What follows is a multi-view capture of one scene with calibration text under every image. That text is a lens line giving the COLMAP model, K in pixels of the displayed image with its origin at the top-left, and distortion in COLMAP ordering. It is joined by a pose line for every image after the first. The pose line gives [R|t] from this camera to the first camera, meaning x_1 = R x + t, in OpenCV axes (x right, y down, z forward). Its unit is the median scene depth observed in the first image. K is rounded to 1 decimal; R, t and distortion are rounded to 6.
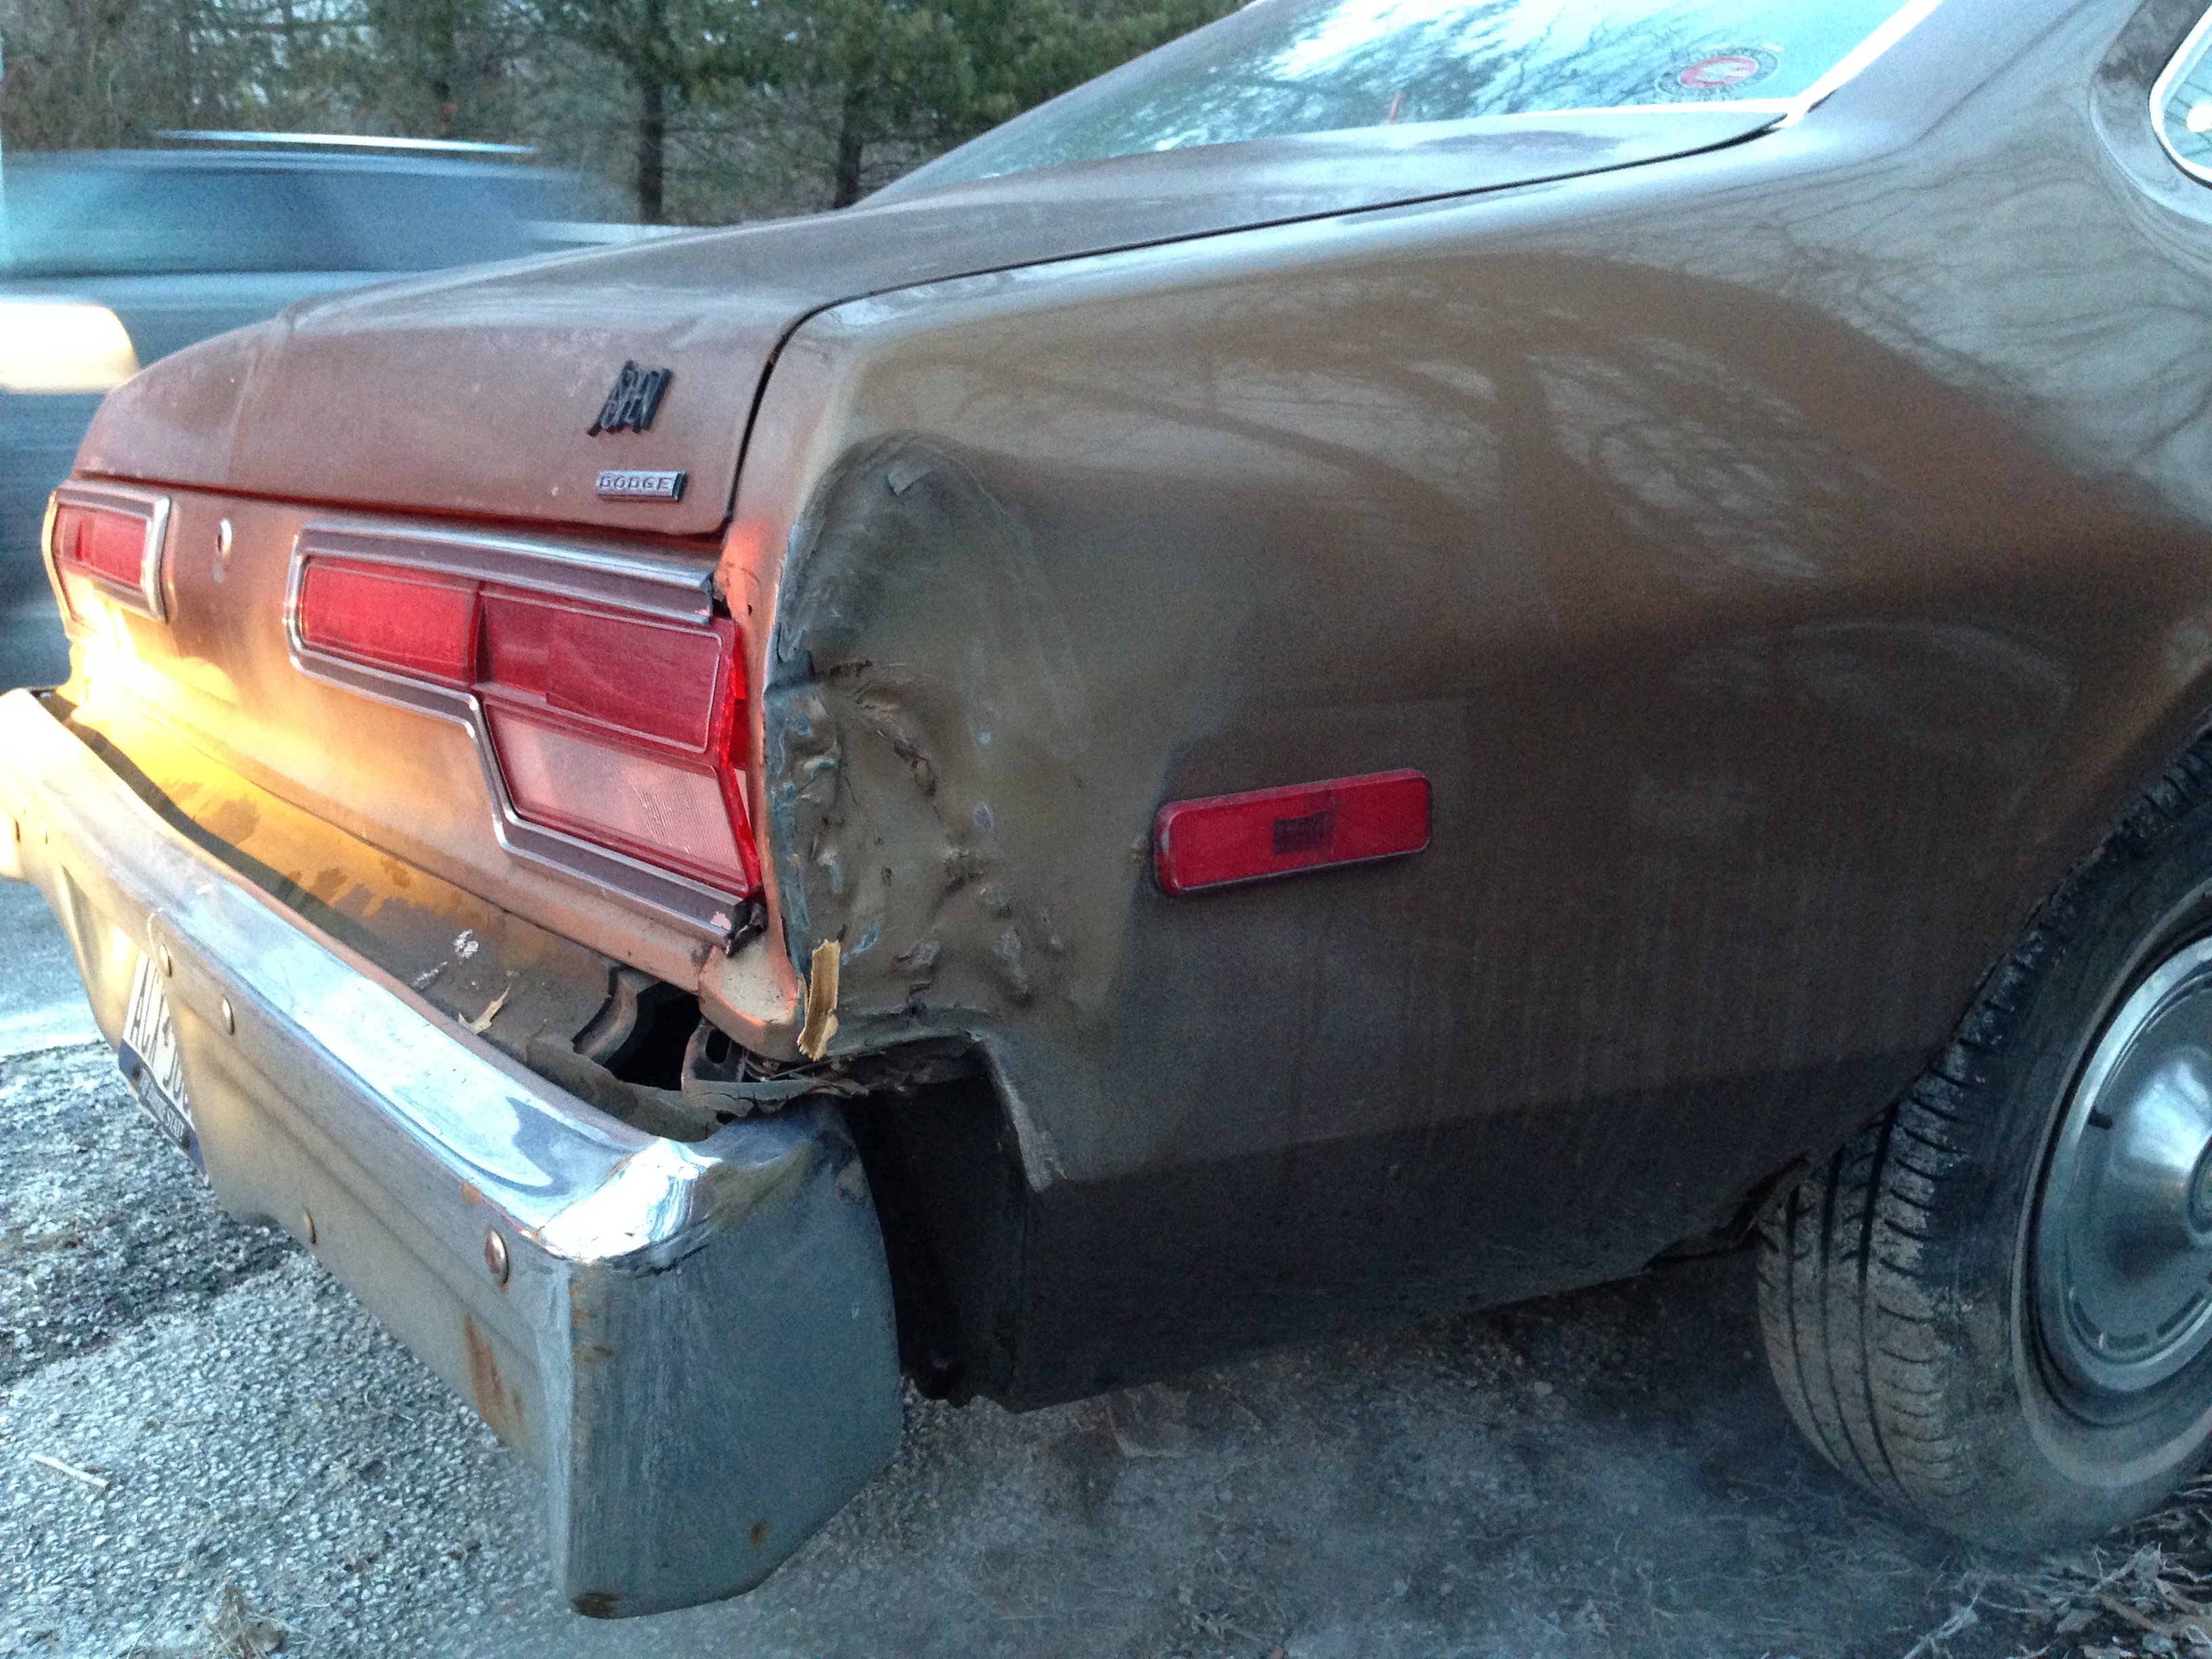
lens RADIAL K [[2119.6, 0, 1106.0], [0, 2119.6, 829.5], [0, 0, 1]] dist [0.109200, -0.192627]
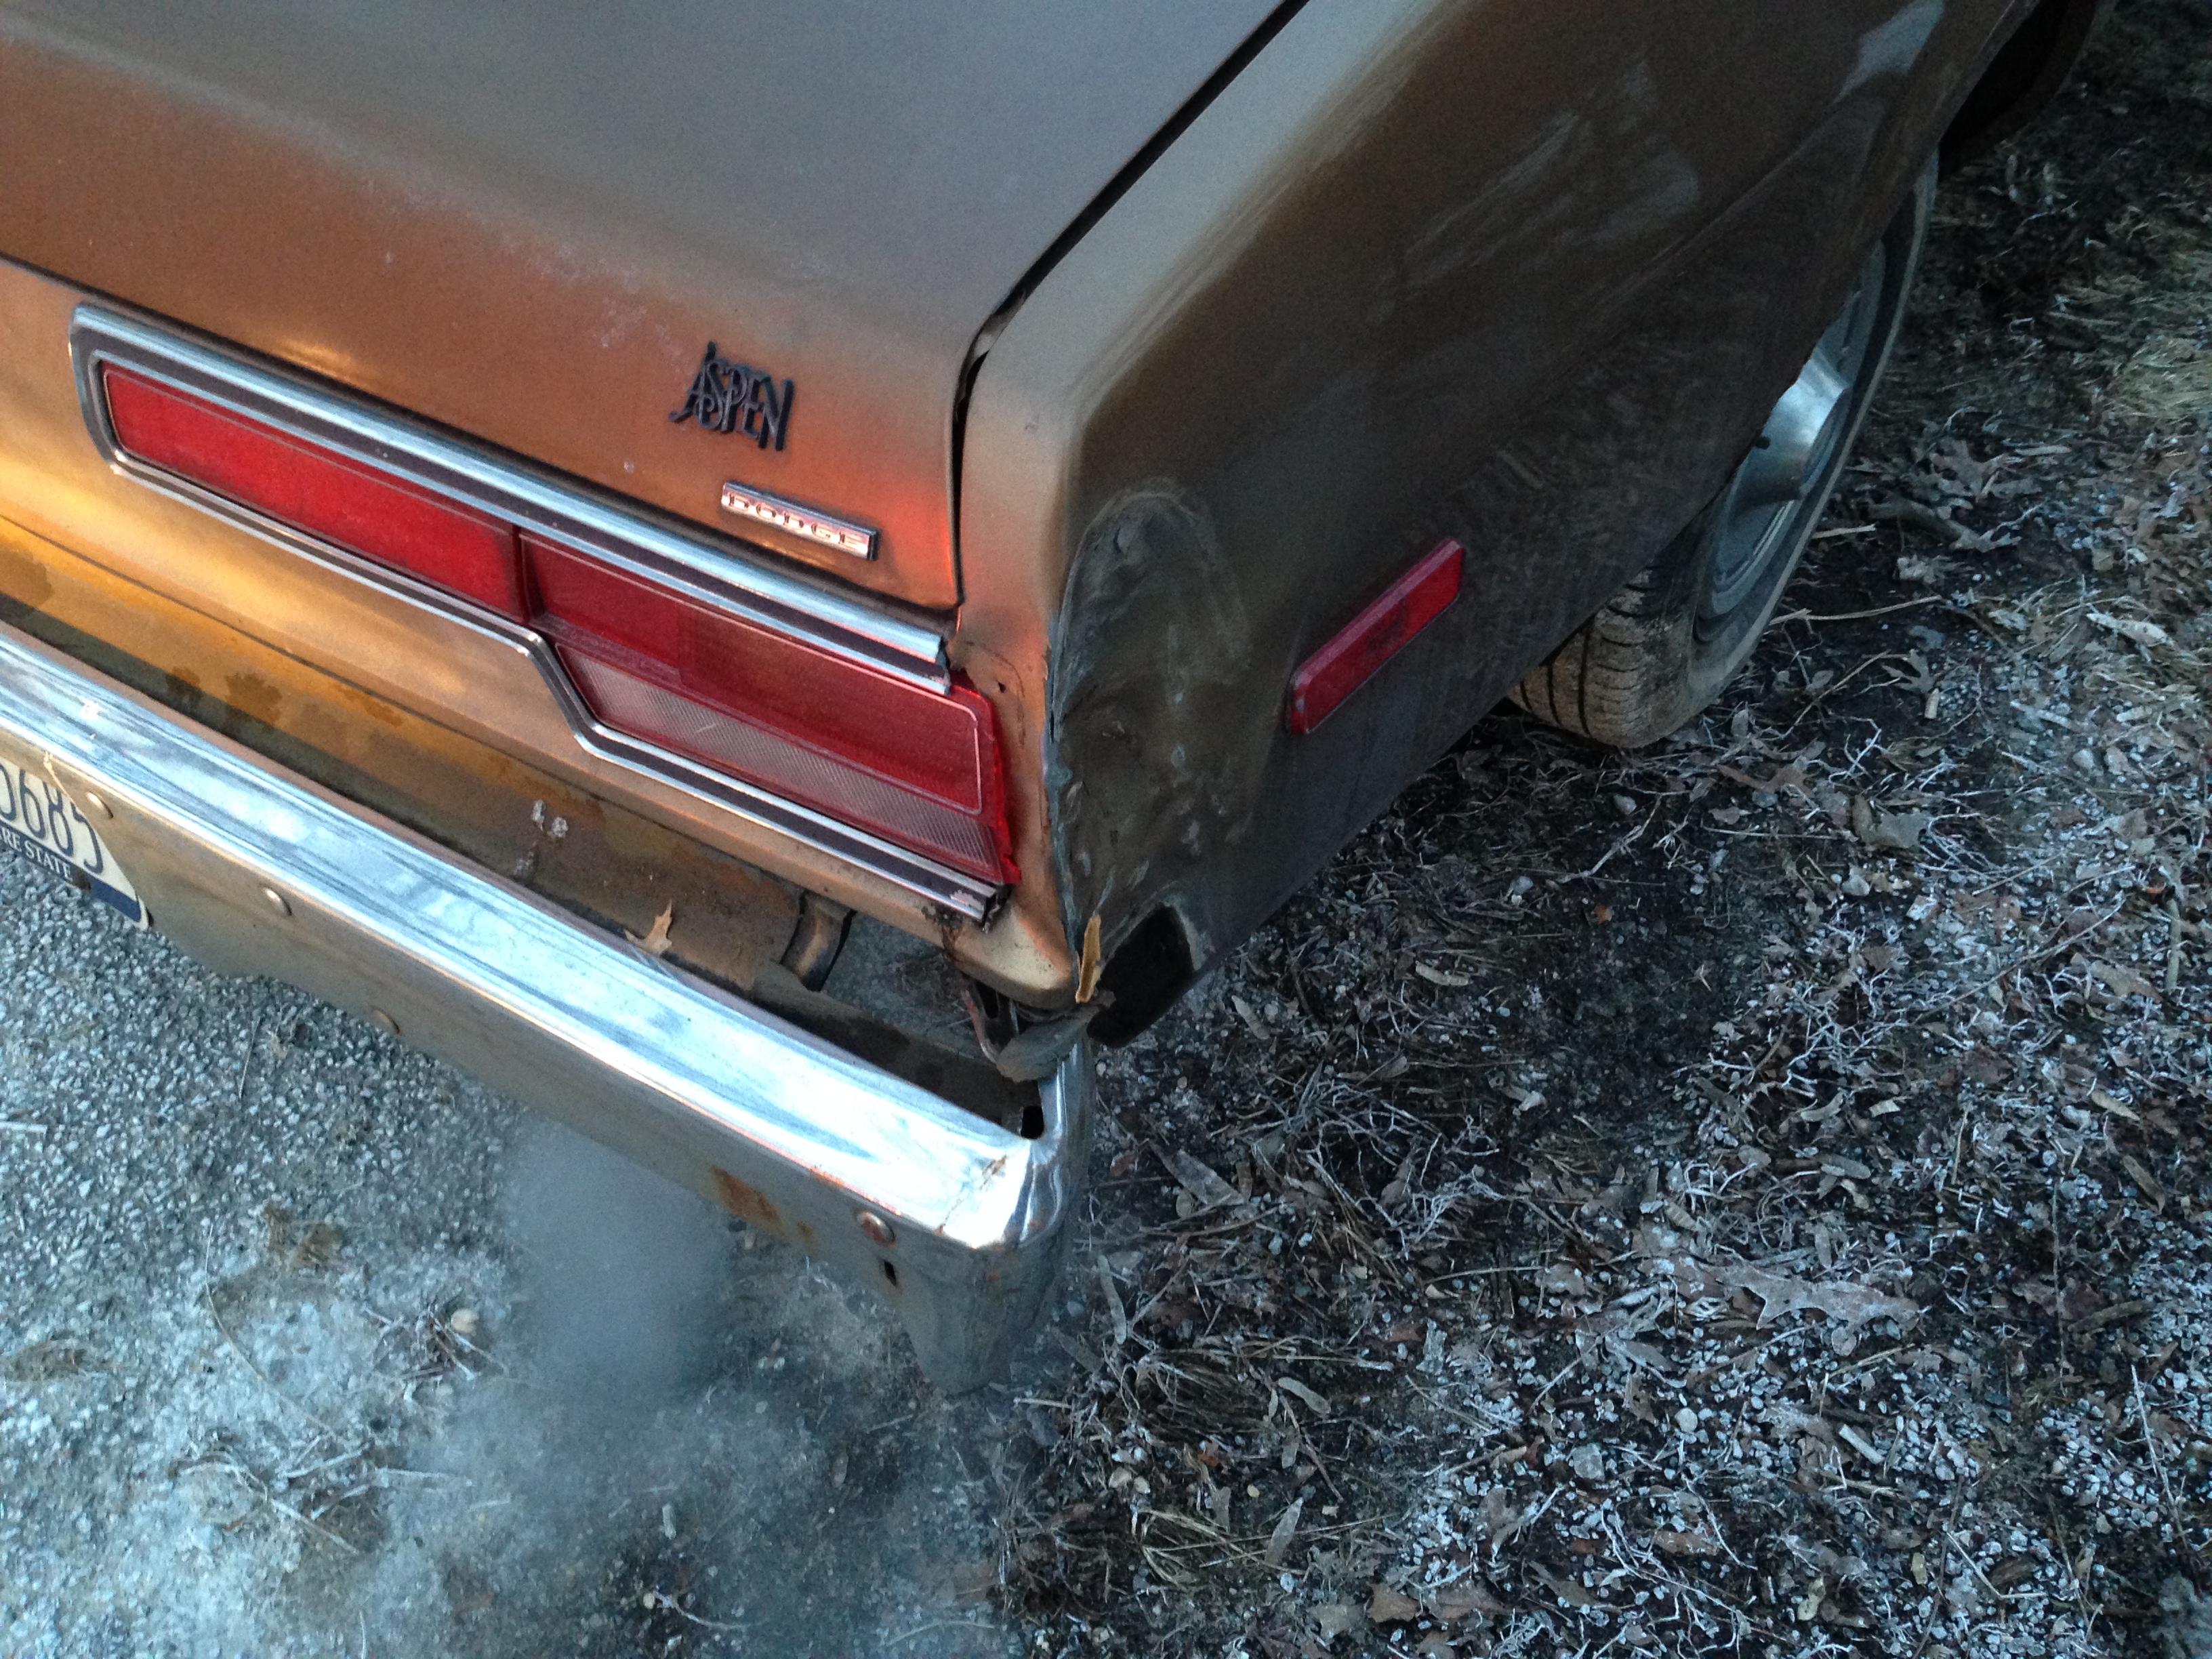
lens RADIAL K [[2072.2, 0, 1106.0], [0, 2072.2, 829.5], [0, 0, 1]] dist [0.170106, -0.266740]
pose [[0.929411, -0.262962, 0.258933, -0.232887], [0.085265, 0.835650, 0.542604, -0.343078], [-0.359061, -0.482224, 0.799084, 0.080215]]
